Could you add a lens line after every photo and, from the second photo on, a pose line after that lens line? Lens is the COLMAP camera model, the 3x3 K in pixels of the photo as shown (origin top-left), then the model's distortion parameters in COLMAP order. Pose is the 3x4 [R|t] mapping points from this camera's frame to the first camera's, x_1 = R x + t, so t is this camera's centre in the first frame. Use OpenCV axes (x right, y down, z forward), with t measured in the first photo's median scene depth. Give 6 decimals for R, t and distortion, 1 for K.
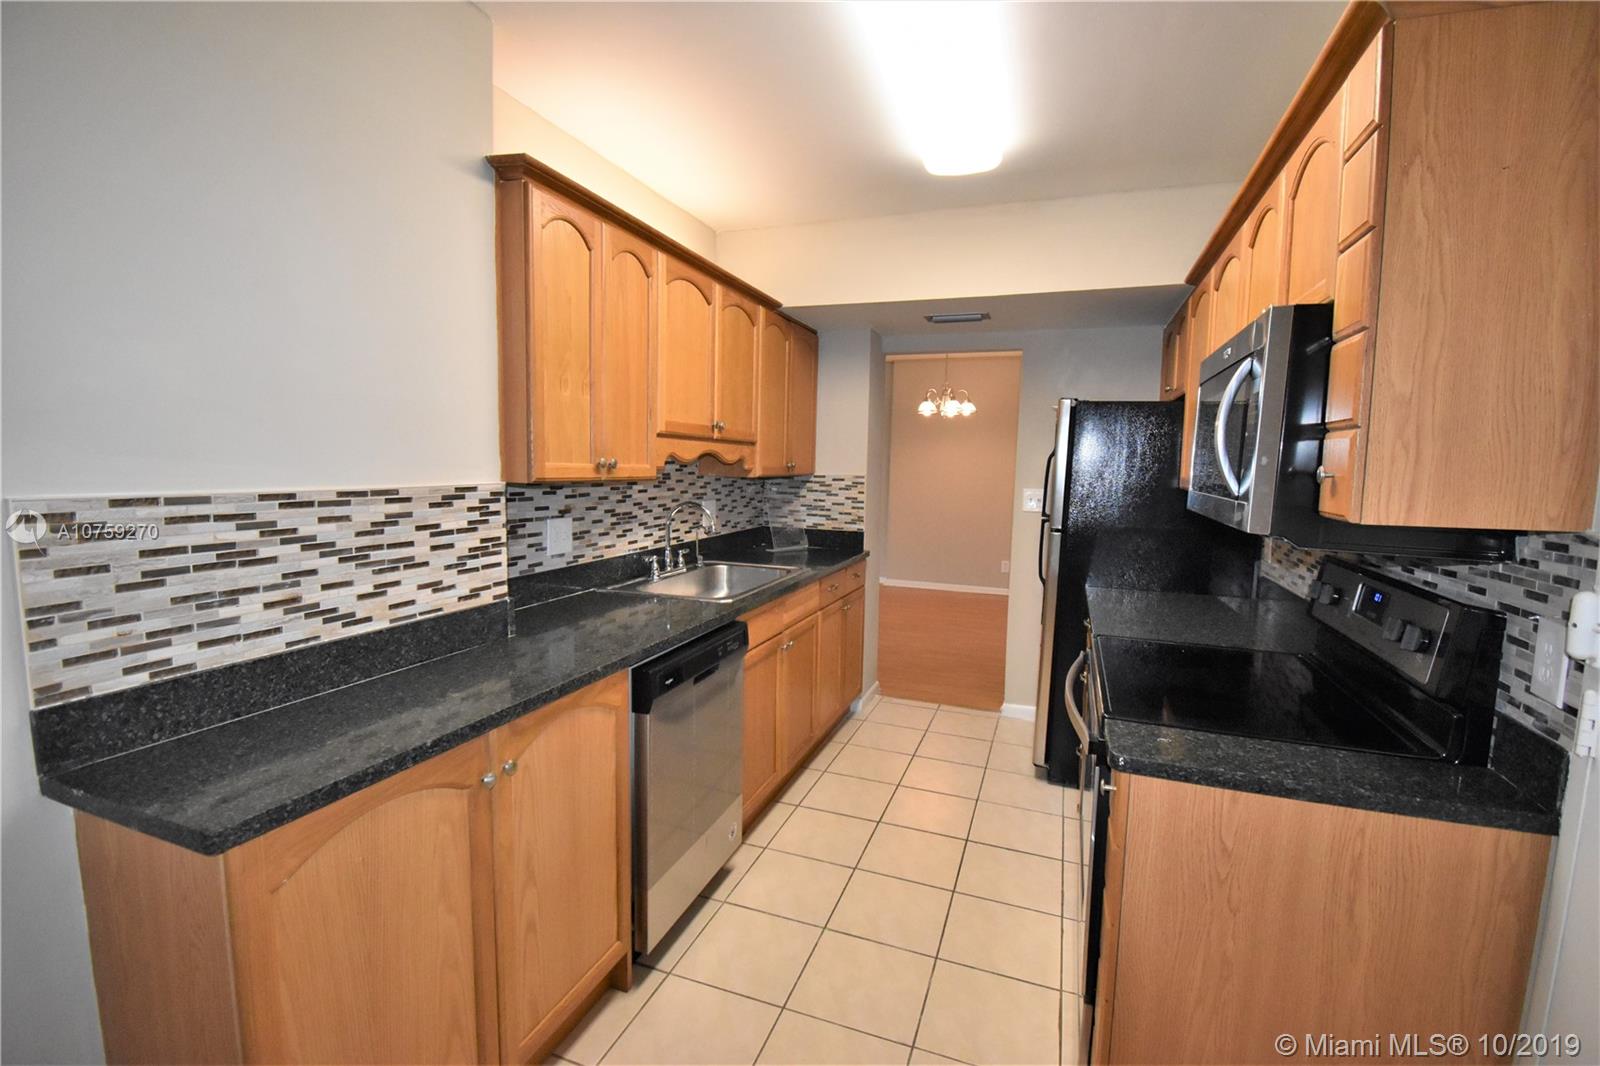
lens RADIAL K [[701.7, 0, 803.6], [0, 701.7, 532.3], [0, 0, 1]] dist [0.002255, -0.016541]
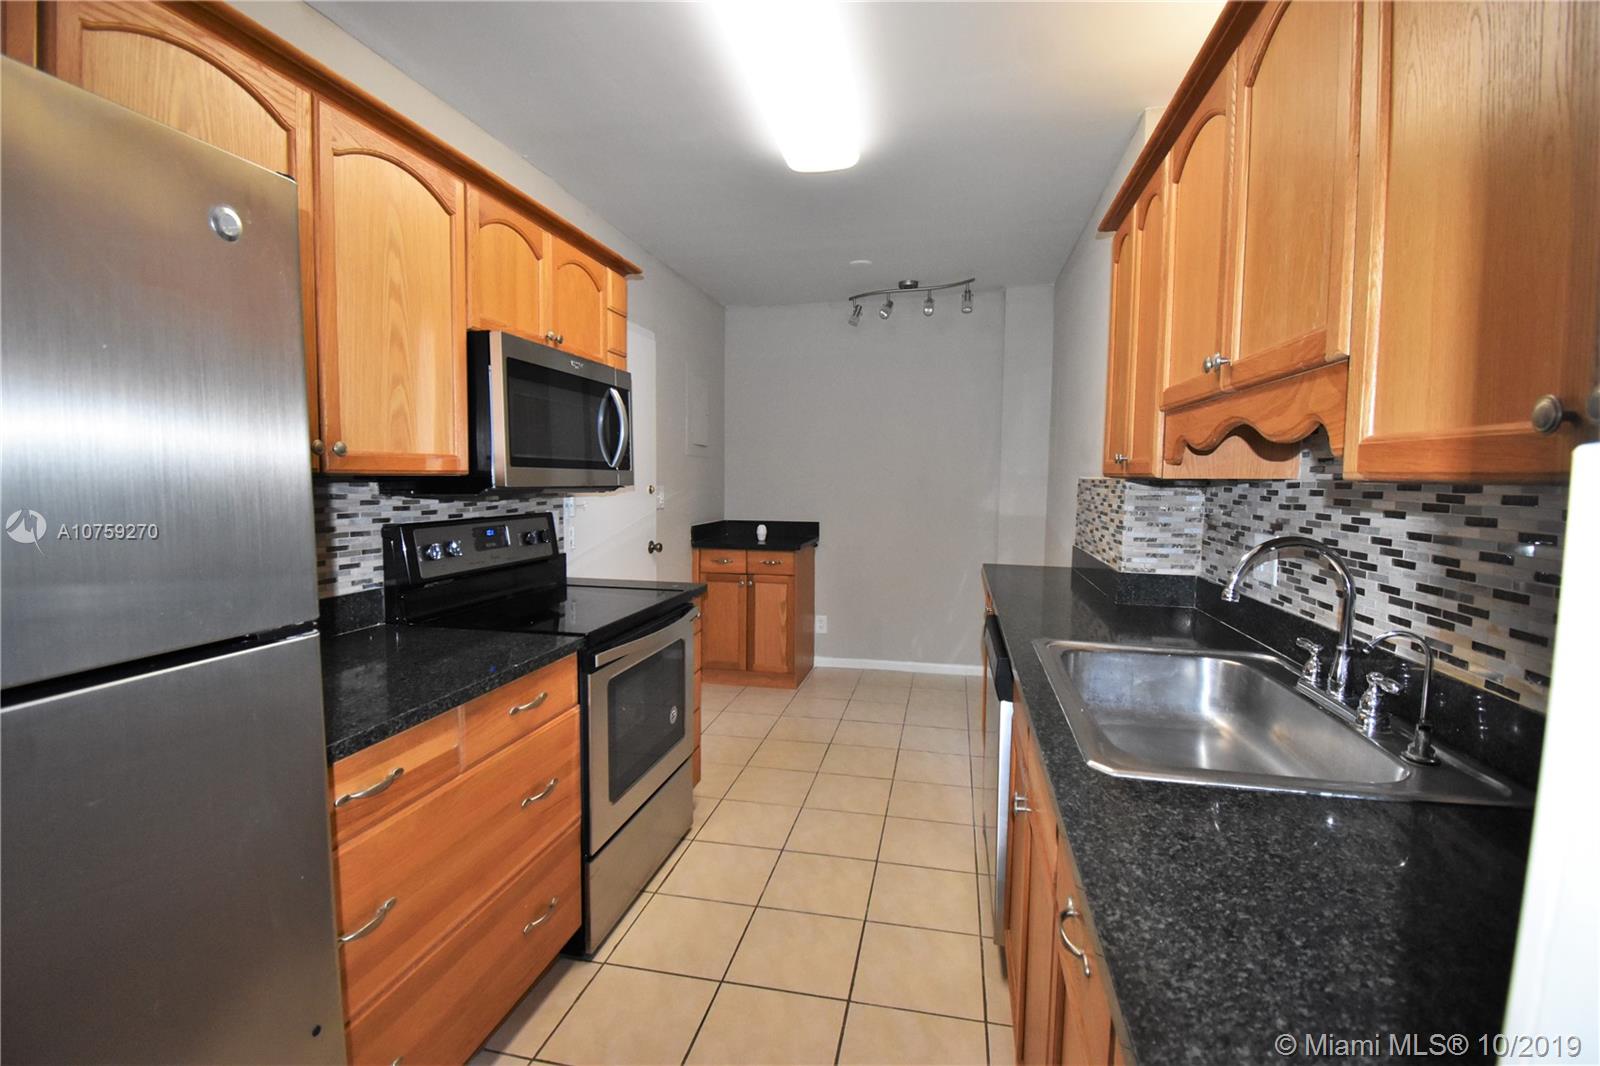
lens RADIAL K [[700.4, 0, 800.0], [0, 700.4, 533.0], [0, 0, 1]] dist [0.013249, -0.031541]
pose [[-0.990466, -0.019042, -0.136434, 0.245260], [-0.043189, 0.983391, 0.176286, -0.134037], [0.130811, 0.180498, -0.974838, 1.707965]]
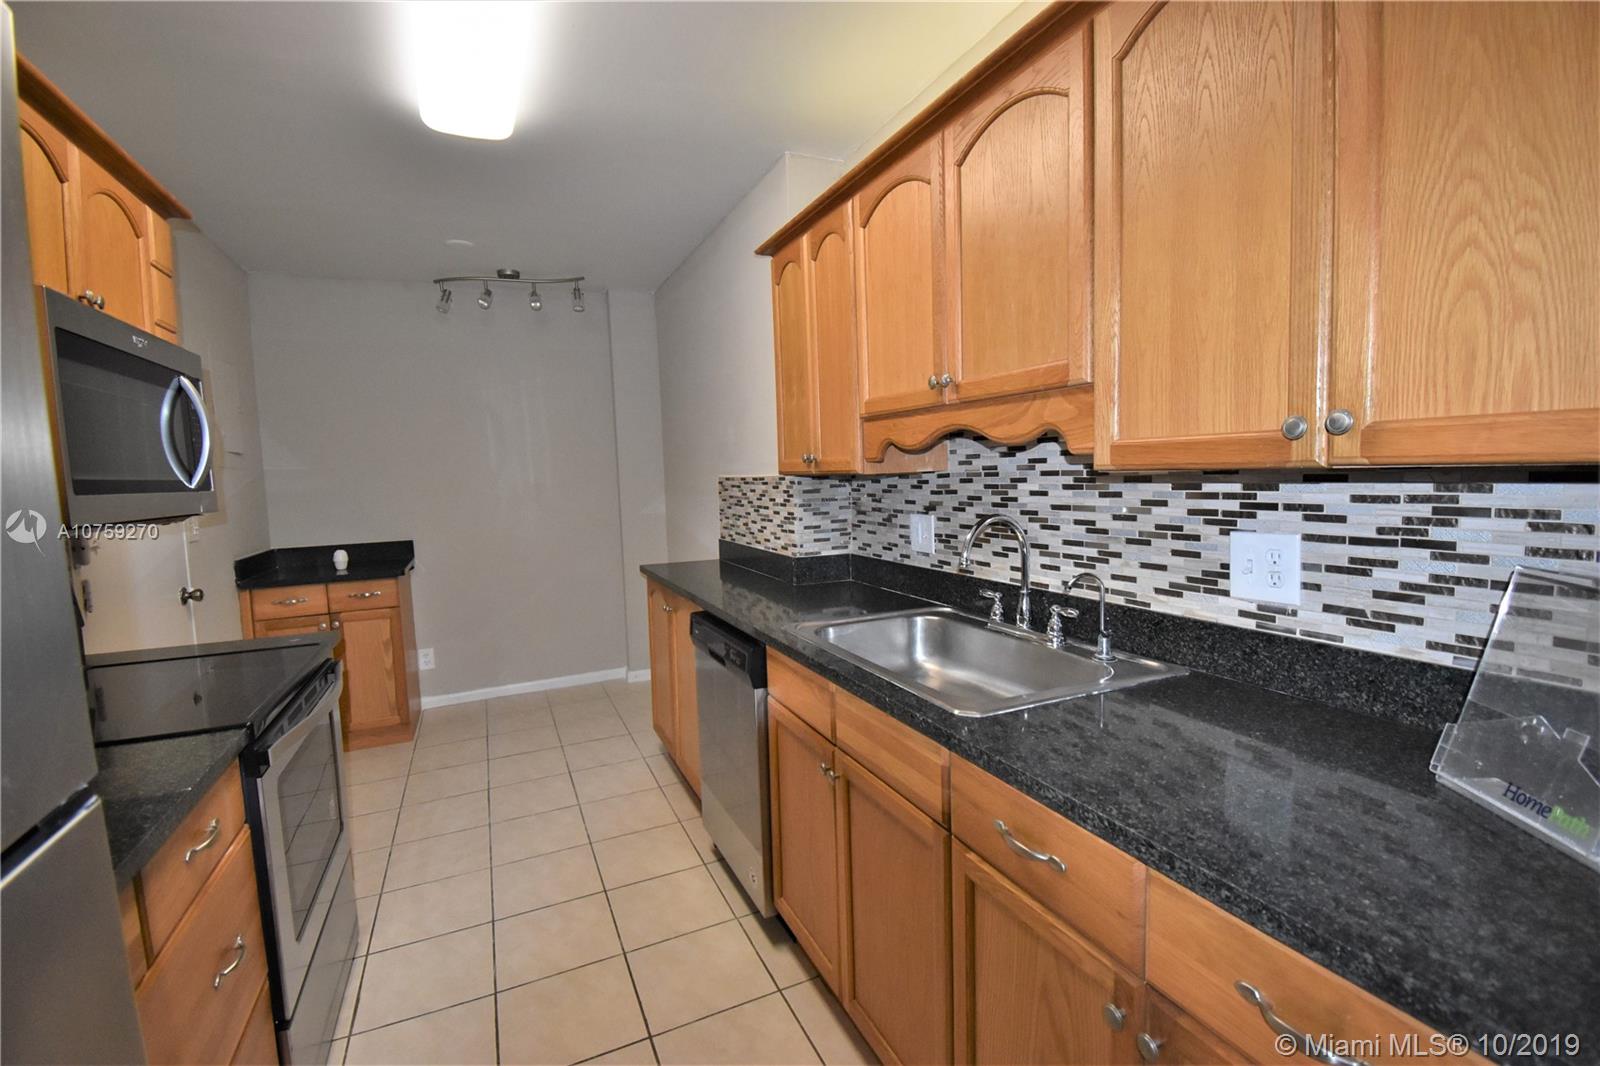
lens RADIAL K [[701.7, 0, 803.6], [0, 701.7, 532.3], [0, 0, 1]] dist [0.002255, -0.016541]
pose [[-0.711767, 0.063222, -0.699565, 0.440663], [-0.053208, 0.988227, 0.143445, -0.127293], [0.700398, 0.139322, -0.700023, 1.604925]]
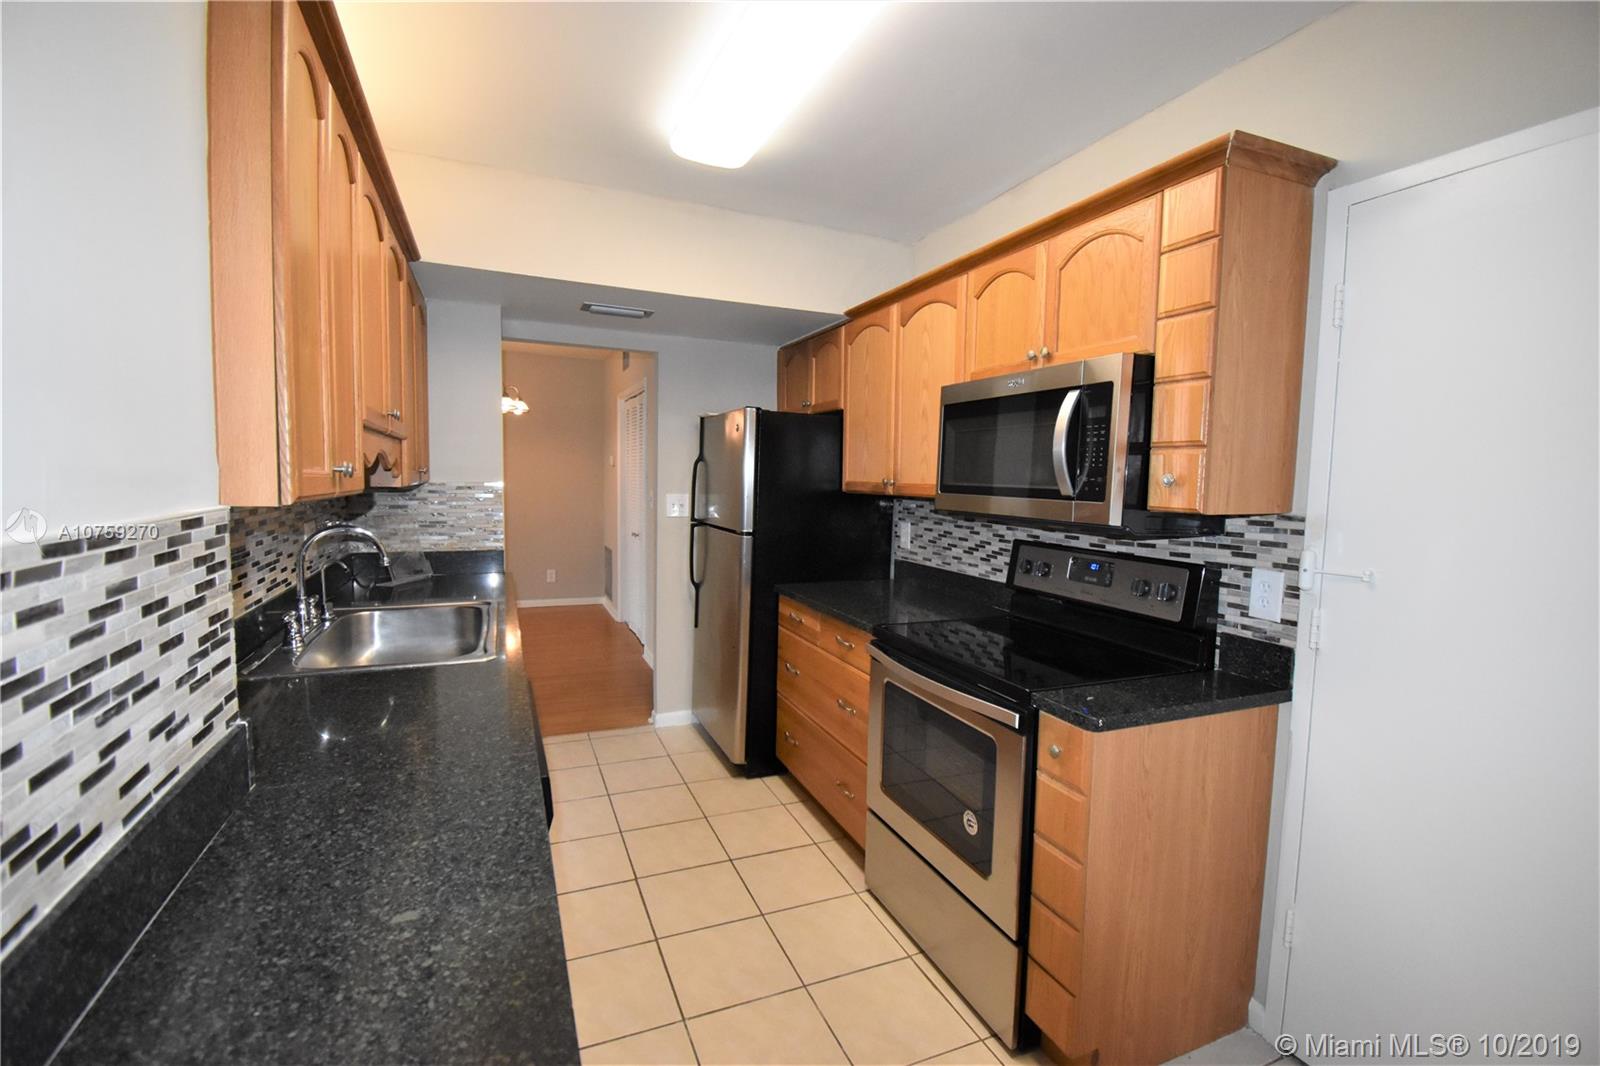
lens RADIAL K [[701.3, 0, 800.0], [0, 701.3, 533.0], [0, 0, 1]] dist [0.032682, -0.030431]
pose [[0.727400, -0.060929, 0.683503, -0.381982], [0.063231, 0.997764, 0.021652, -0.028176], [-0.683294, 0.027469, 0.729627, 0.245594]]
